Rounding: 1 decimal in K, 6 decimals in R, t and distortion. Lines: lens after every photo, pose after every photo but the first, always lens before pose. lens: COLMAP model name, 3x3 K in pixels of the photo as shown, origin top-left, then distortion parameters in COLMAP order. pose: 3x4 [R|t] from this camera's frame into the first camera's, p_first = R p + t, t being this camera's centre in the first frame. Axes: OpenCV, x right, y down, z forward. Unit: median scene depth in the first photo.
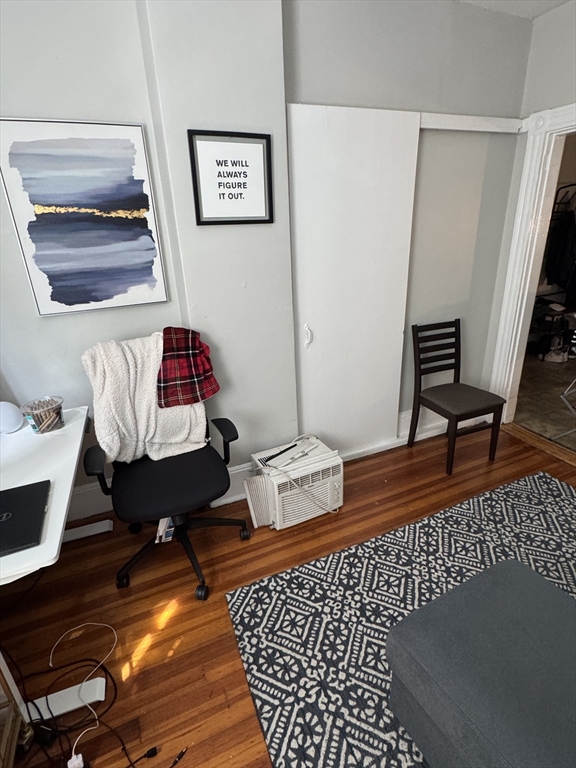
lens RADIAL K [[400.0, 0, 288.2], [0, 400.0, 383.9], [0, 0, 1]] dist [-0.002588, 0.000152]
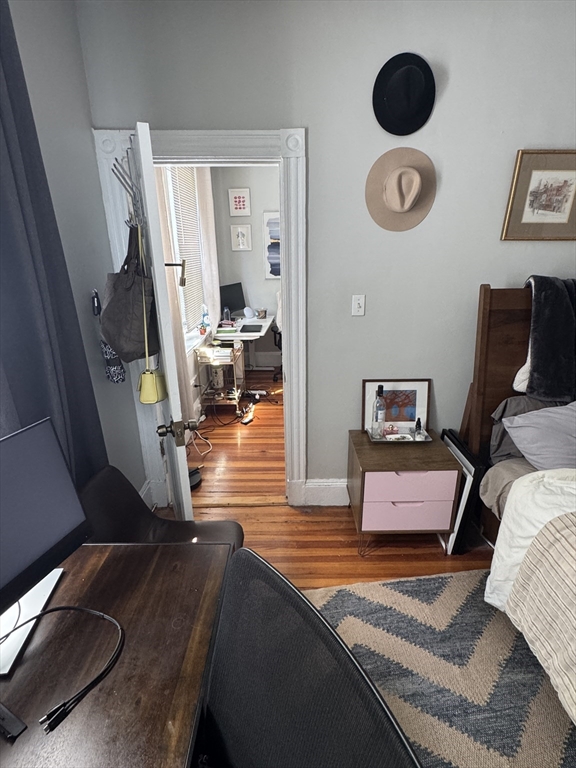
lens RADIAL K [[400.0, 0, 289.0], [0, 400.0, 384.9], [0, 0, 1]] dist [-0.002588, 0.000152]
pose [[0.910747, 0.158189, -0.381465, 0.749107], [-0.174011, 0.984718, -0.007099, 0.586528], [0.374513, 0.072845, 0.924356, -1.546111]]
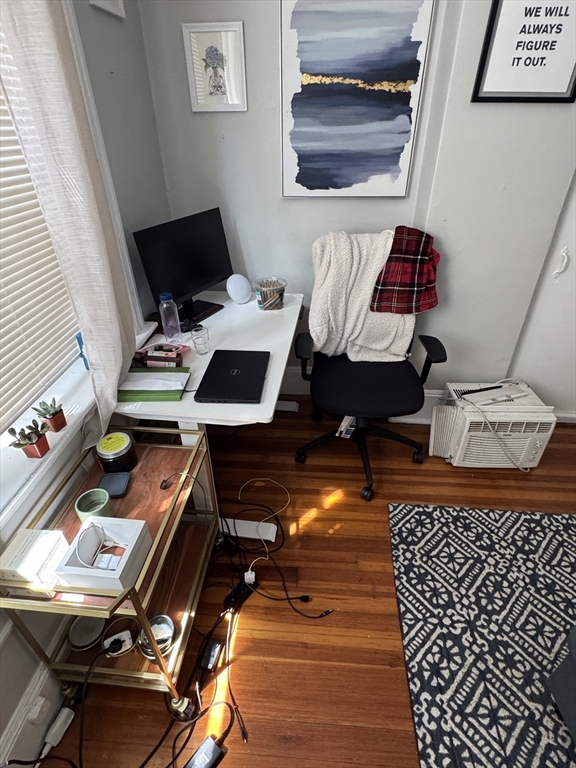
lens RADIAL K [[400.0, 0, 286.0], [0, 400.0, 384.6], [0, 0, 1]] dist [-0.002588, 0.000152]
pose [[0.882077, 0.285227, -0.374948, -0.096660], [-0.201976, 0.947994, 0.245995, 0.037248], [0.425613, -0.141256, 0.893812, 0.010999]]
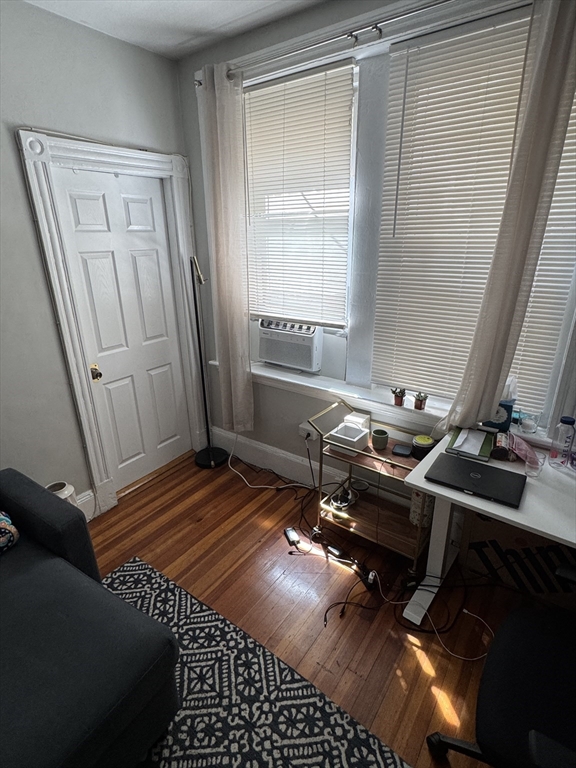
lens RADIAL K [[400.0, 0, 289.0], [0, 400.0, 383.2], [0, 0, 1]] dist [-0.002588, 0.000152]
pose [[-0.863762, 0.222558, -0.452087, 0.221523], [-0.145816, 0.748395, 0.647026, -0.450692], [0.482340, 0.624798, -0.613983, 0.951629]]
